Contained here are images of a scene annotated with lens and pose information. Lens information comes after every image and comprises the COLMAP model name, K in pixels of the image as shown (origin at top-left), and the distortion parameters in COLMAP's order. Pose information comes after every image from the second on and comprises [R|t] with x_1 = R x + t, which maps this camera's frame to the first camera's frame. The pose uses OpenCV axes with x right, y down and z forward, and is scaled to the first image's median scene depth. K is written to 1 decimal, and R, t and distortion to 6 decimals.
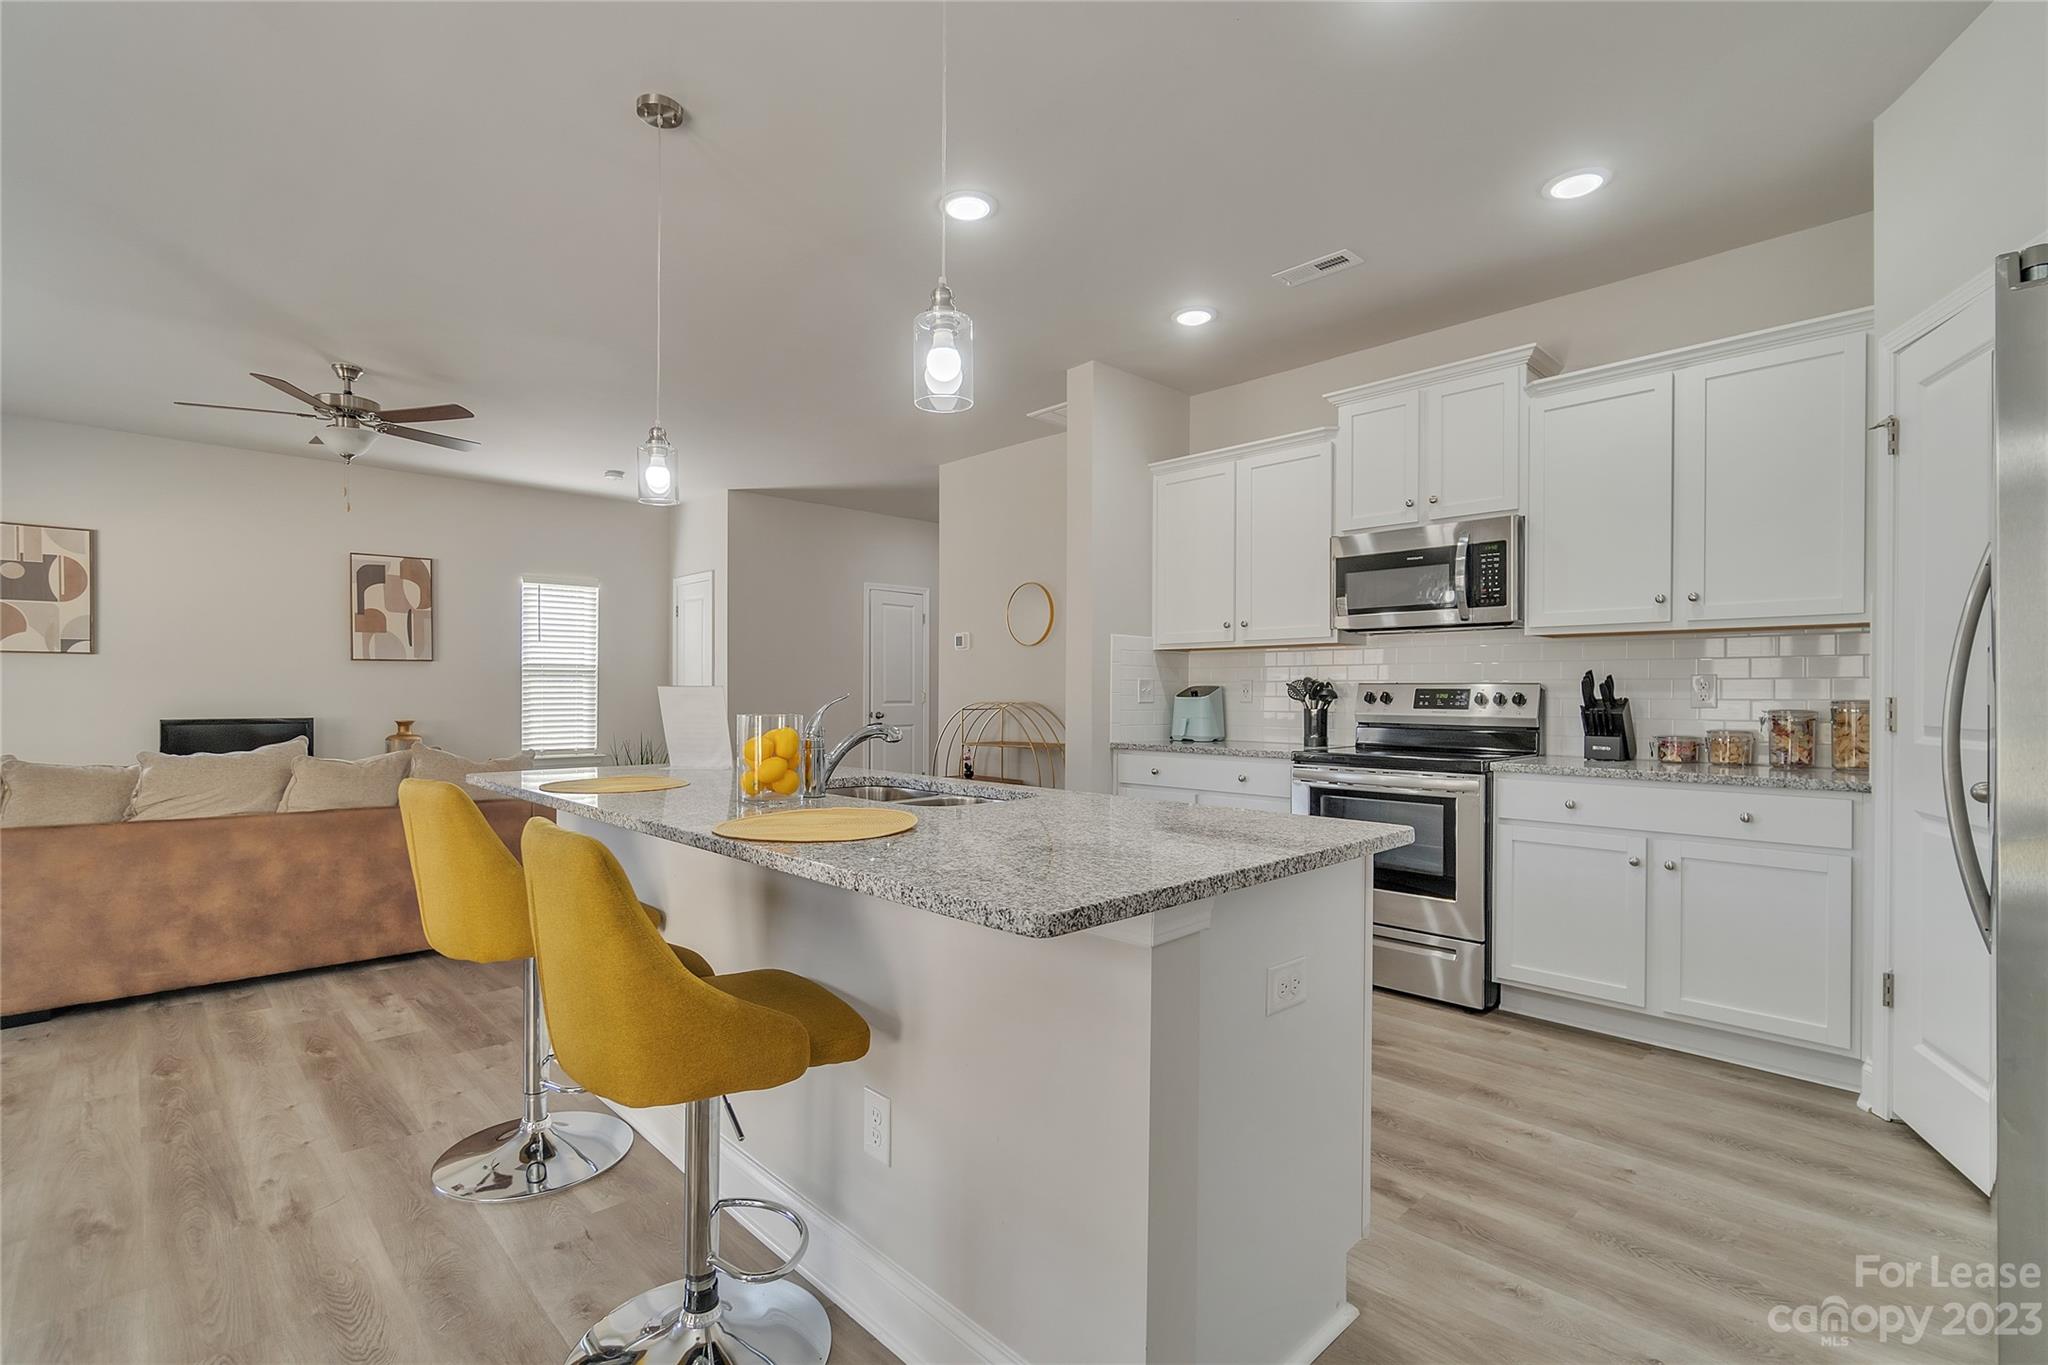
lens RADIAL K [[933.3, 0, 999.8], [0, 933.3, 696.9], [0, 0, 1]] dist [-0.002723, 0.000652]
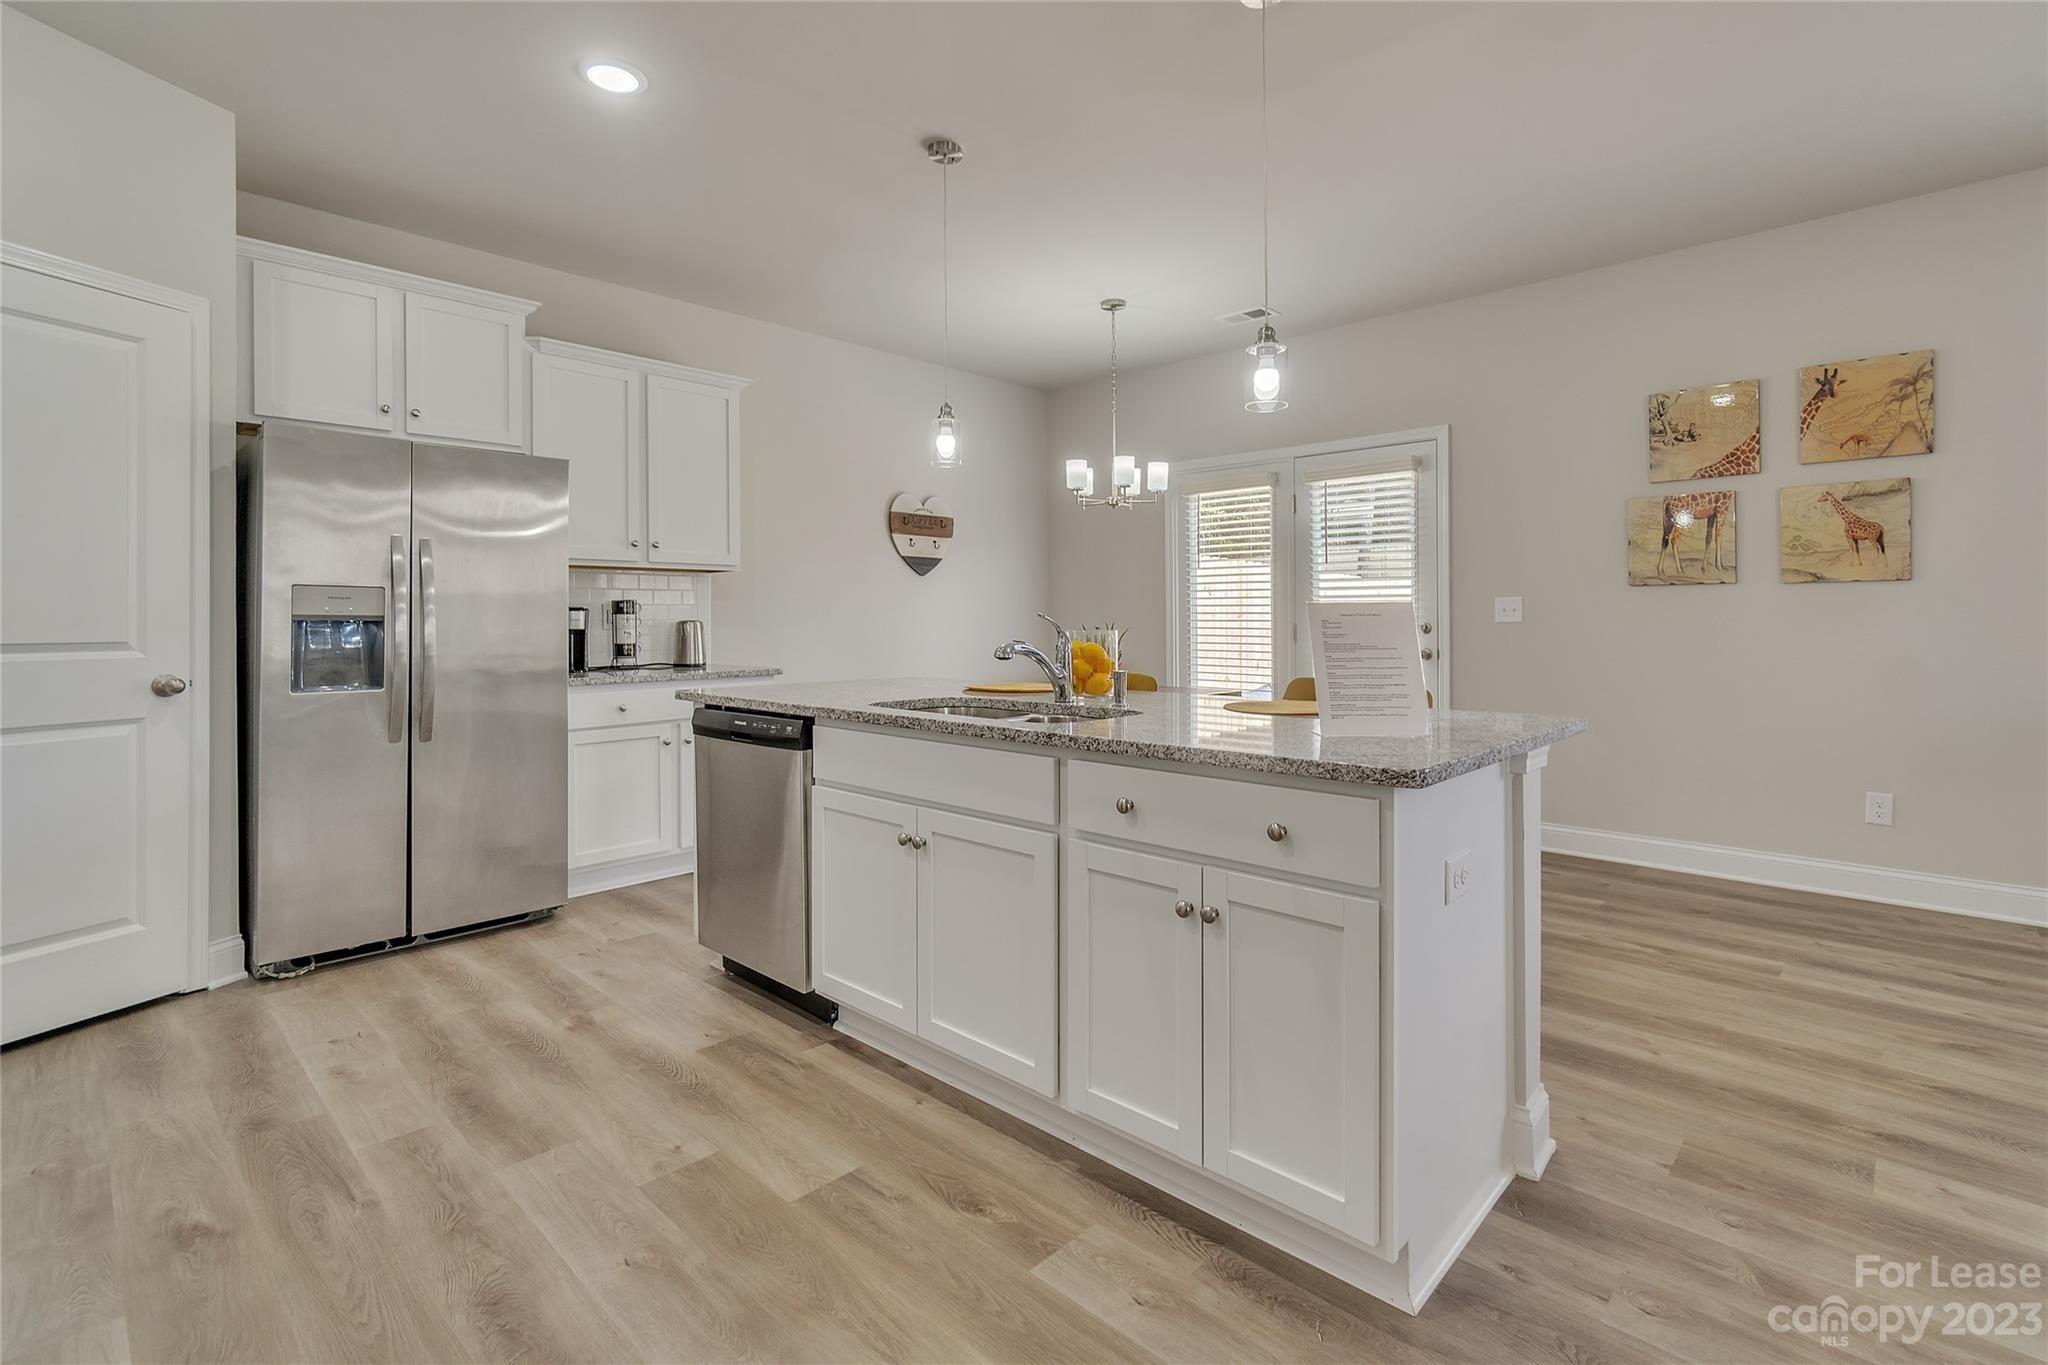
lens RADIAL K [[937.7, 0, 1030.2], [0, 937.7, 622.4], [0, 0, 1]] dist [-0.000543, -0.000568]
pose [[-0.998070, -0.000709, -0.062088, -0.043899], [-0.001334, 0.999949, 0.010023, -0.001722], [0.062078, 0.010086, -0.998020, 1.132863]]
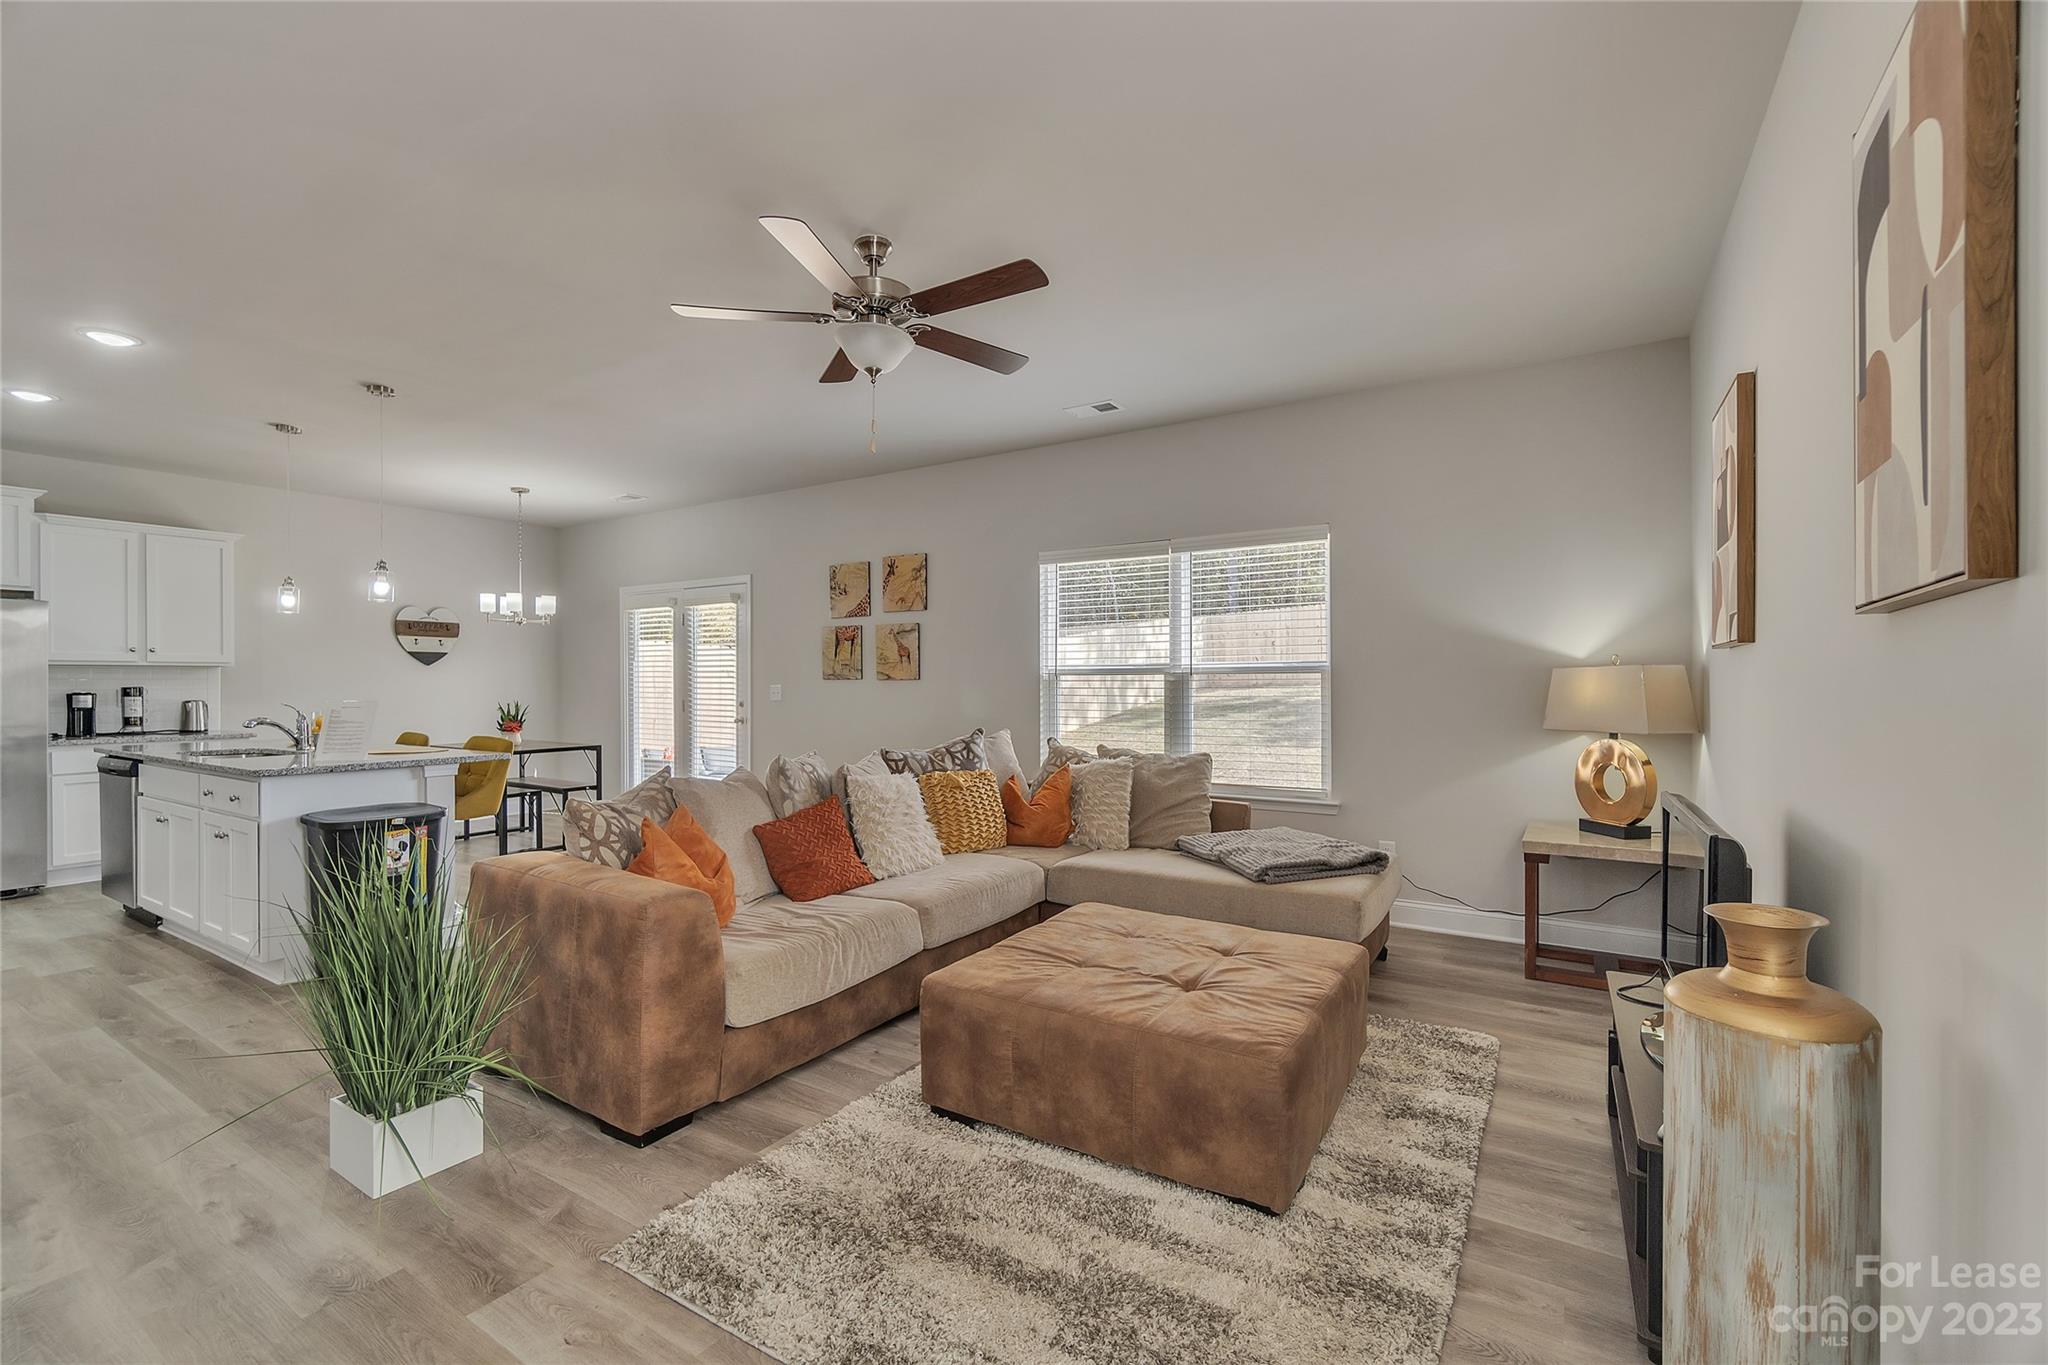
lens RADIAL K [[889.7, 0, 1007.0], [0, 889.7, 682.8], [0, 0, 1]] dist [-0.001230, -0.000179]
pose [[-0.972267, -0.002636, -0.233860, -0.688236], [-0.004184, 0.999972, 0.006123, -0.036289], [0.233837, 0.006932, -0.972251, 1.782273]]
